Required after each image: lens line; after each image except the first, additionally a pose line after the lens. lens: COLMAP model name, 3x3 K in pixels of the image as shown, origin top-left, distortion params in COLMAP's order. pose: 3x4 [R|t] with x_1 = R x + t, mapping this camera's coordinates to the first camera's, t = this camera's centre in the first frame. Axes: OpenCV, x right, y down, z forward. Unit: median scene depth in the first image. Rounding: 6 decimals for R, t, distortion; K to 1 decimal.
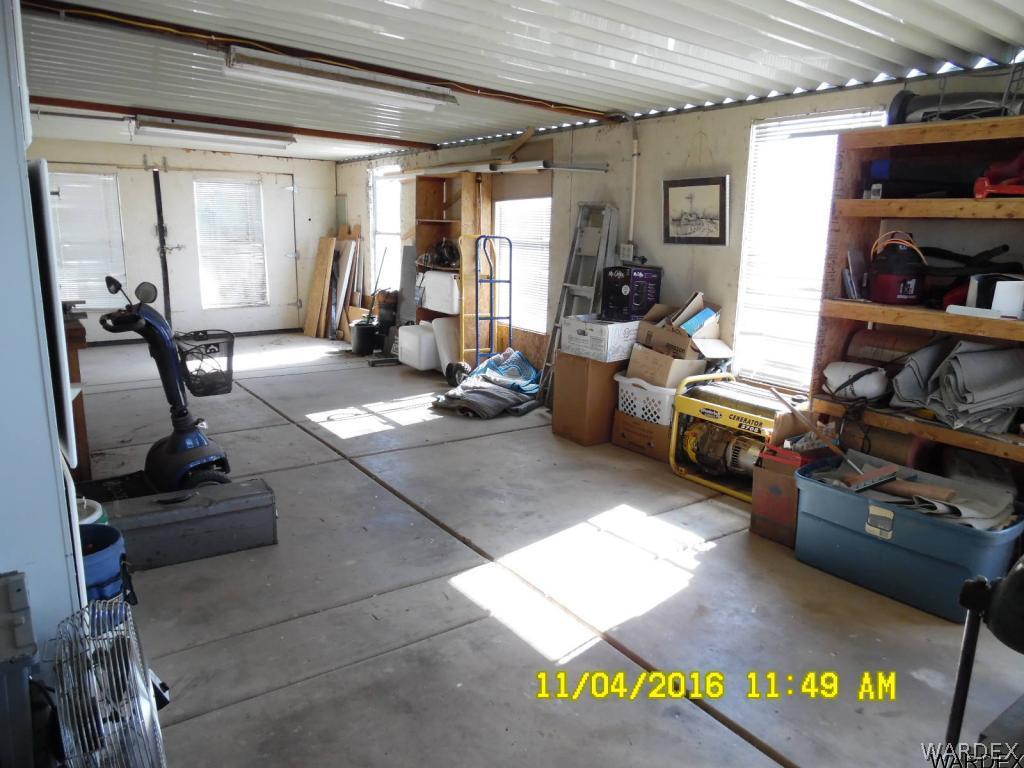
lens RADIAL K [[716.7, 0, 512.0], [0, 716.7, 384.0], [0, 0, 1]] dist [-0.018790, 0.003968]
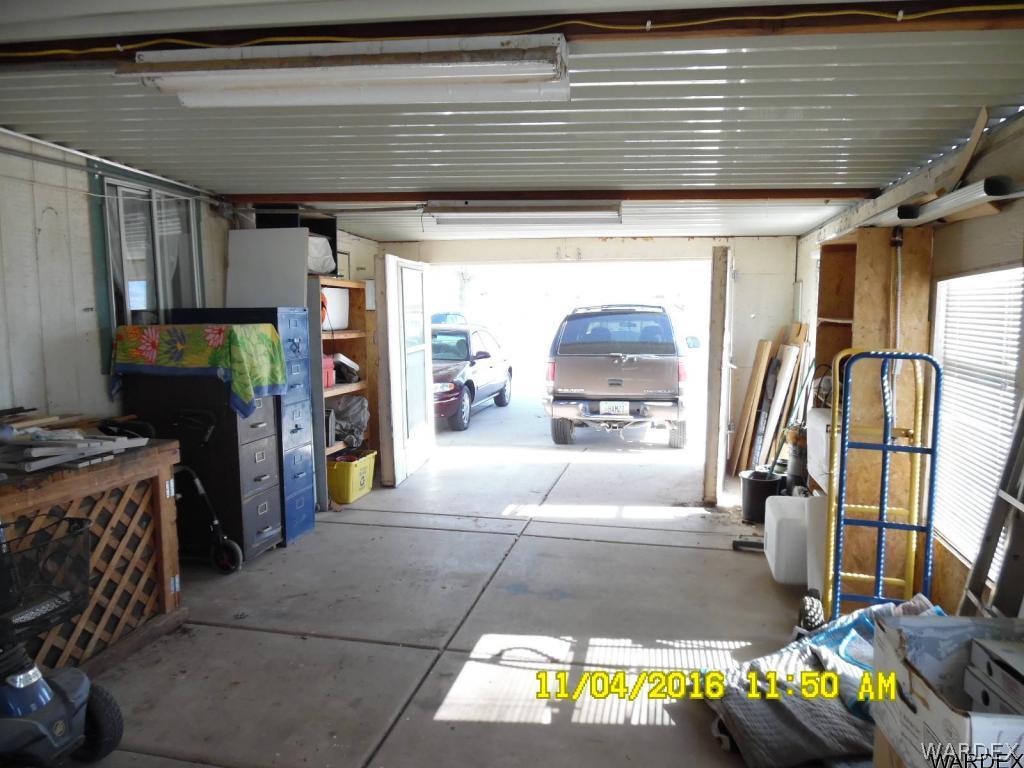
lens RADIAL K [[716.7, 0, 512.0], [0, 716.7, 384.0], [0, 0, 1]] dist [-0.018790, 0.003968]
pose [[0.668897, 0.053718, -0.741411, 0.165505], [-0.143694, 0.987917, -0.058061, -0.130863], [0.729334, 0.145374, 0.668534, 0.536174]]
